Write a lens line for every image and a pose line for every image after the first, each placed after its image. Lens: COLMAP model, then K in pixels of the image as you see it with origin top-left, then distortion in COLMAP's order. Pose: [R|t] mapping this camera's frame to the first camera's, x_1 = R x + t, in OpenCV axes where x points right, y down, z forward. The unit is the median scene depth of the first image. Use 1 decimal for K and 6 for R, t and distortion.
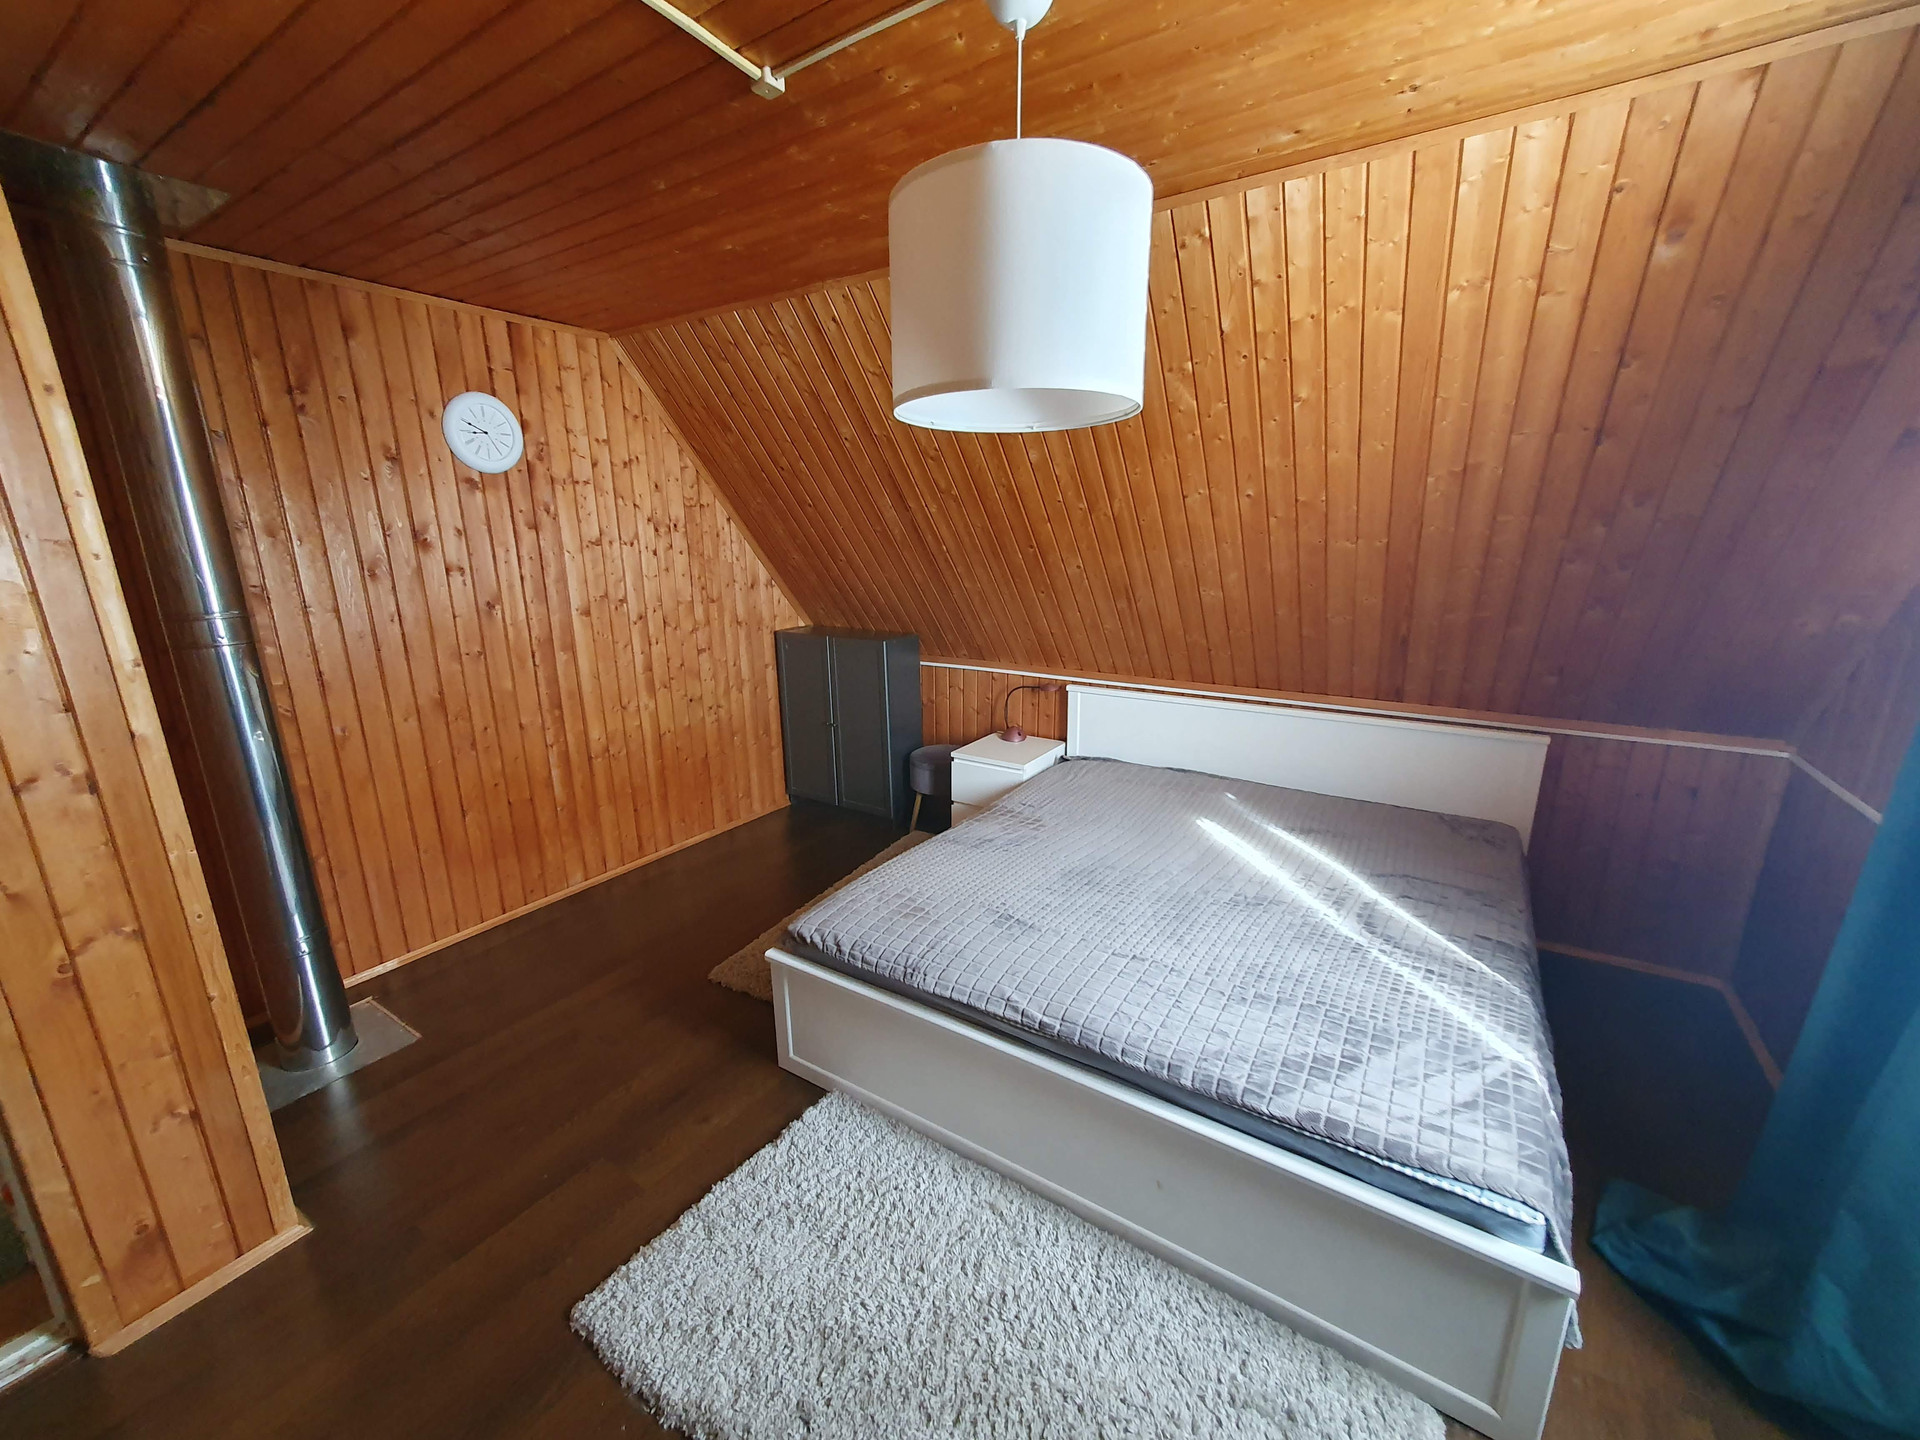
lens RADIAL K [[765.5, 0, 943.9], [0, 765.5, 726.9], [0, 0, 1]] dist [0.009066, -0.000098]
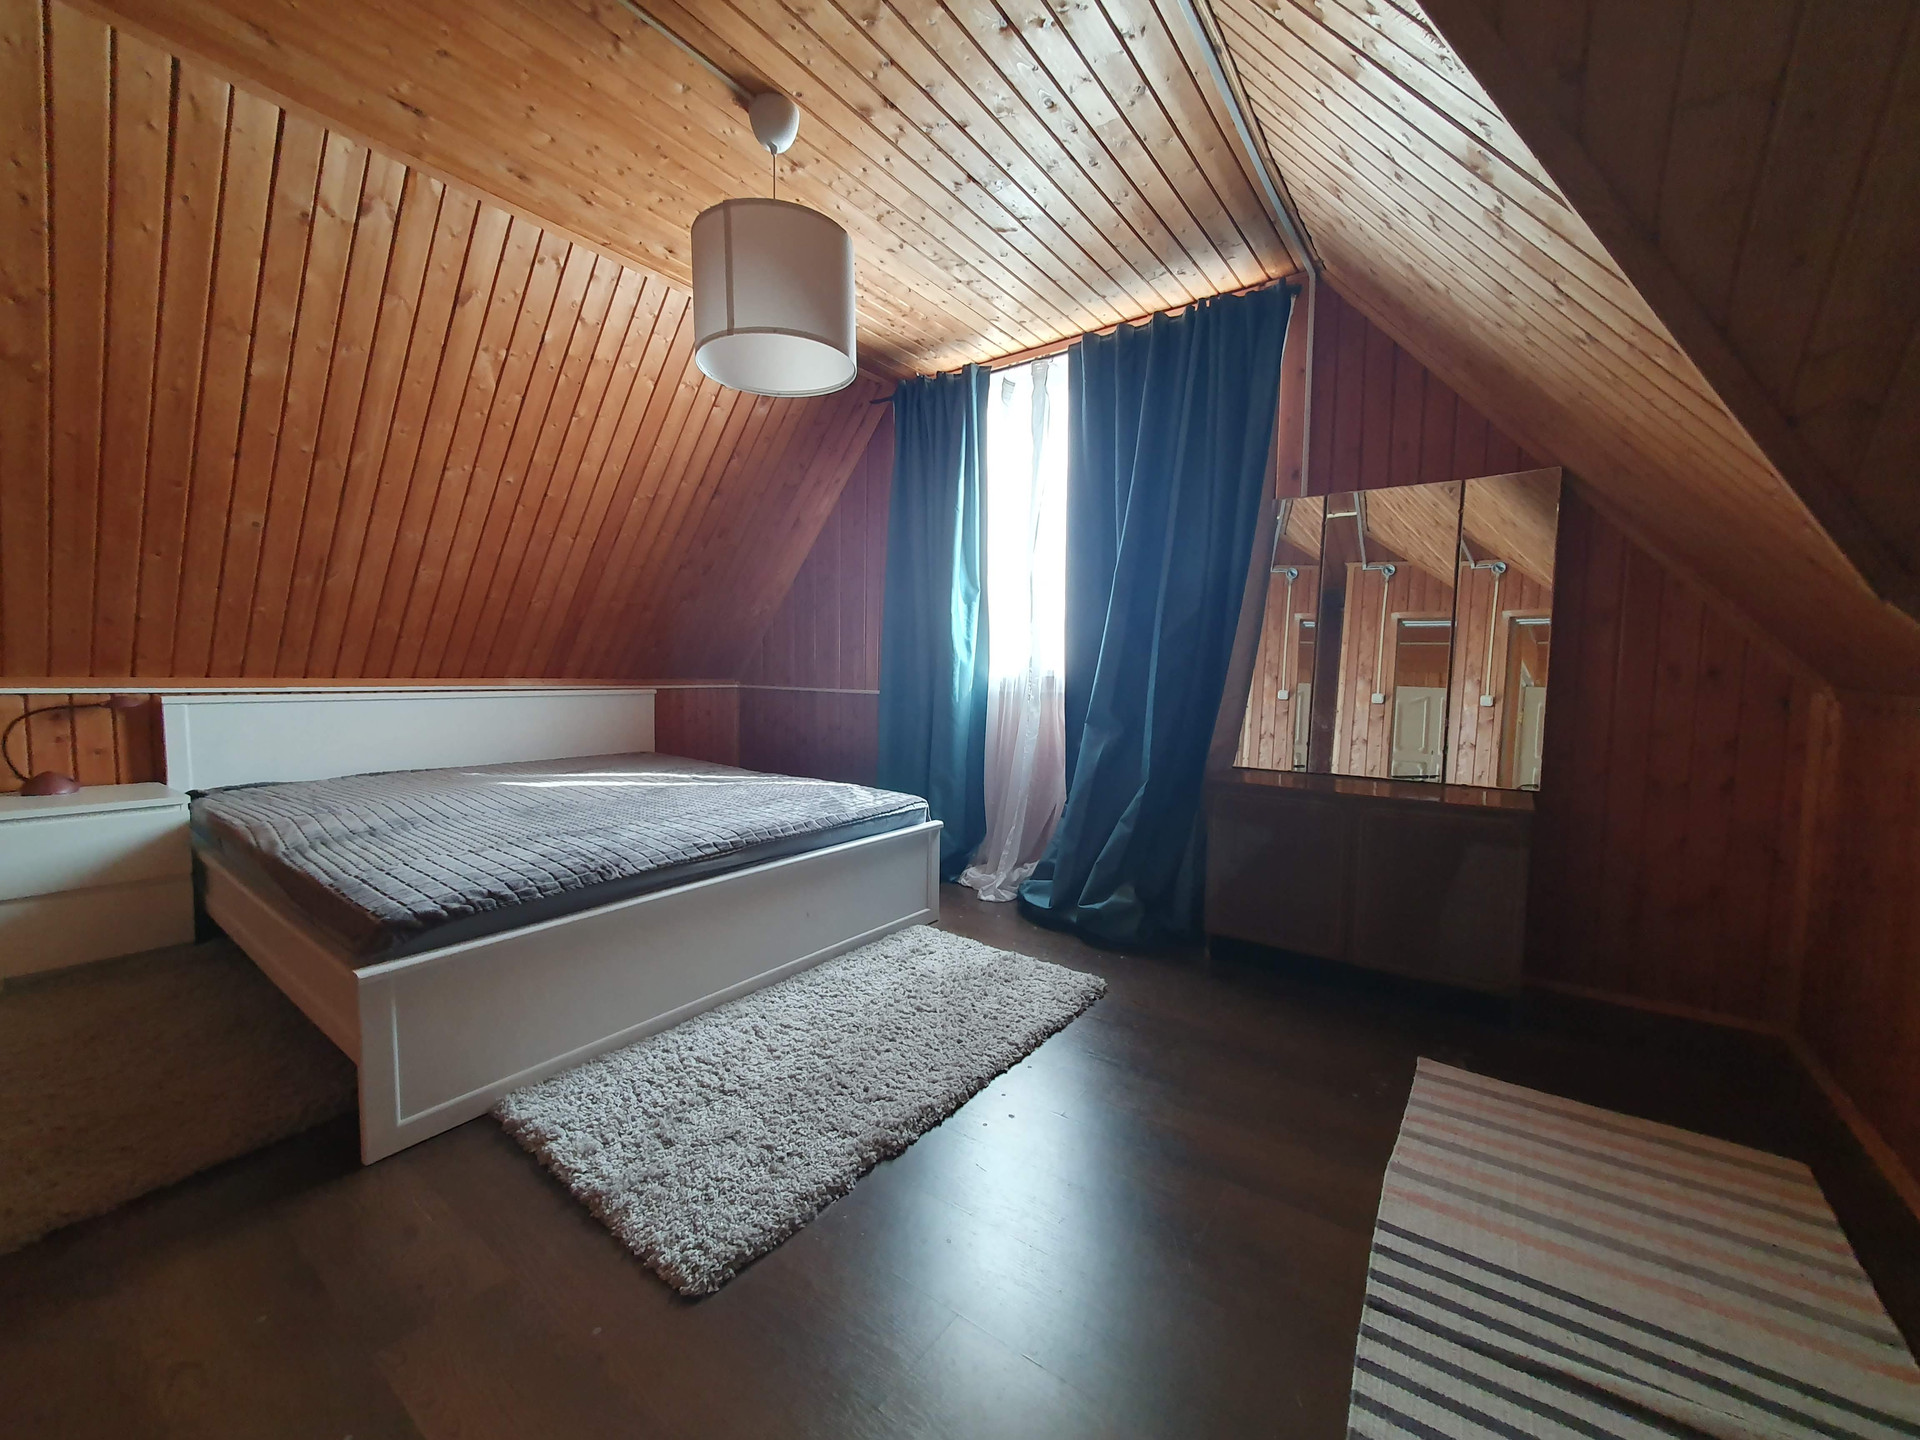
lens RADIAL K [[764.0, 0, 948.1], [0, 764.0, 729.7], [0, 0, 1]] dist [0.007923, -0.000051]
pose [[0.050571, -0.068036, 0.996400, -0.905386], [0.230345, 0.971573, 0.054650, 0.182606], [-0.971794, 0.226752, 0.064805, 0.443530]]
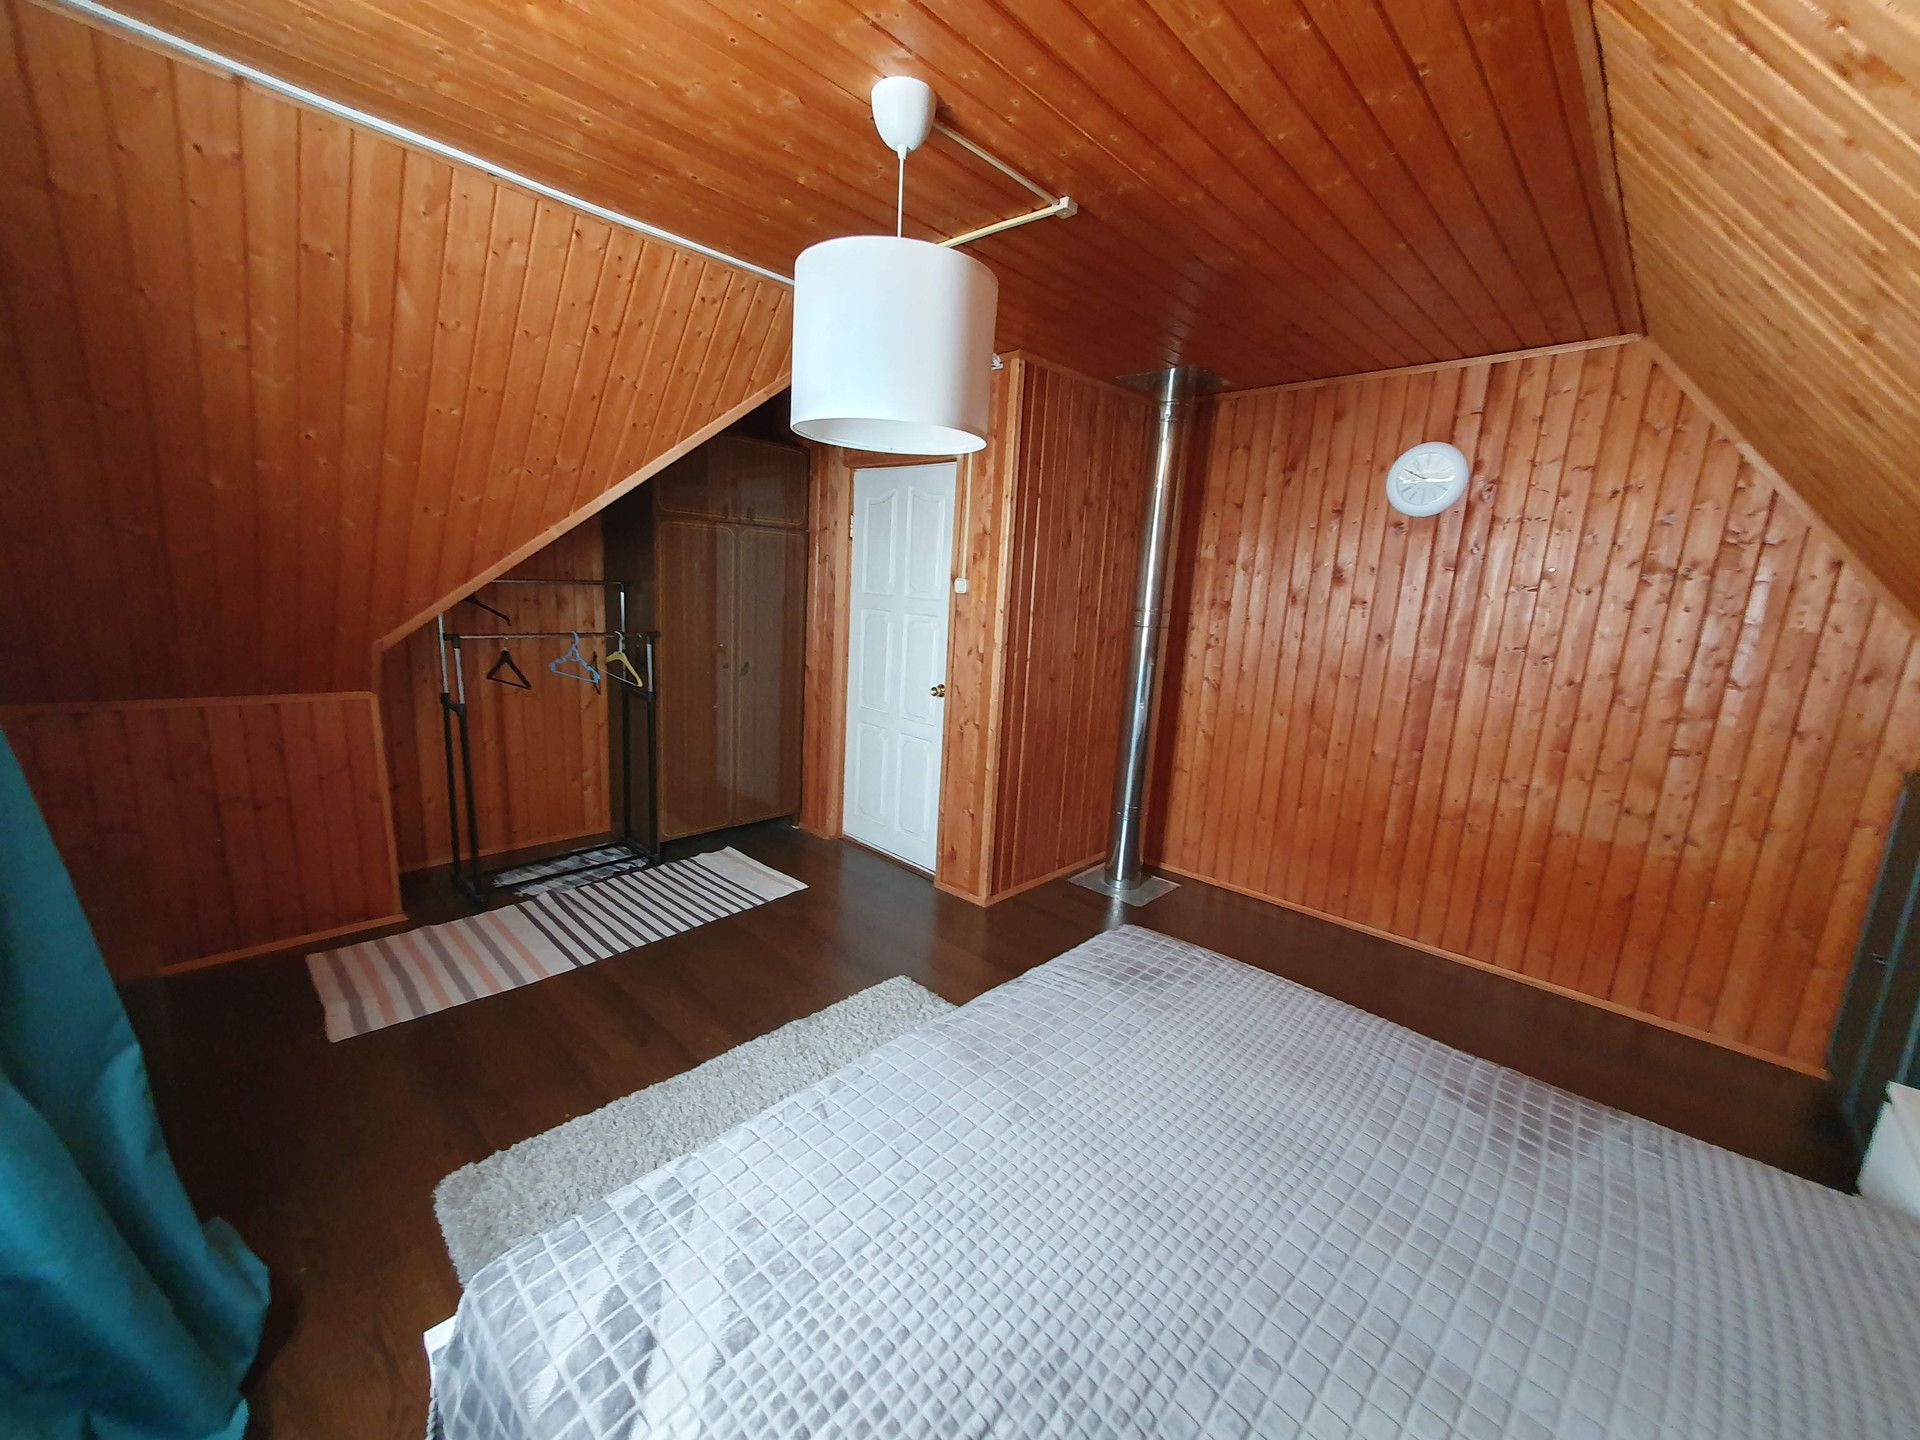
lens RADIAL K [[765.5, 0, 943.9], [0, 765.5, 726.9], [0, 0, 1]] dist [0.009066, -0.000098]
pose [[-0.183120, 0.193732, -0.963813, 0.857620], [-0.284930, 0.927851, 0.240639, -0.184682], [0.940894, 0.318685, -0.114708, 0.849383]]
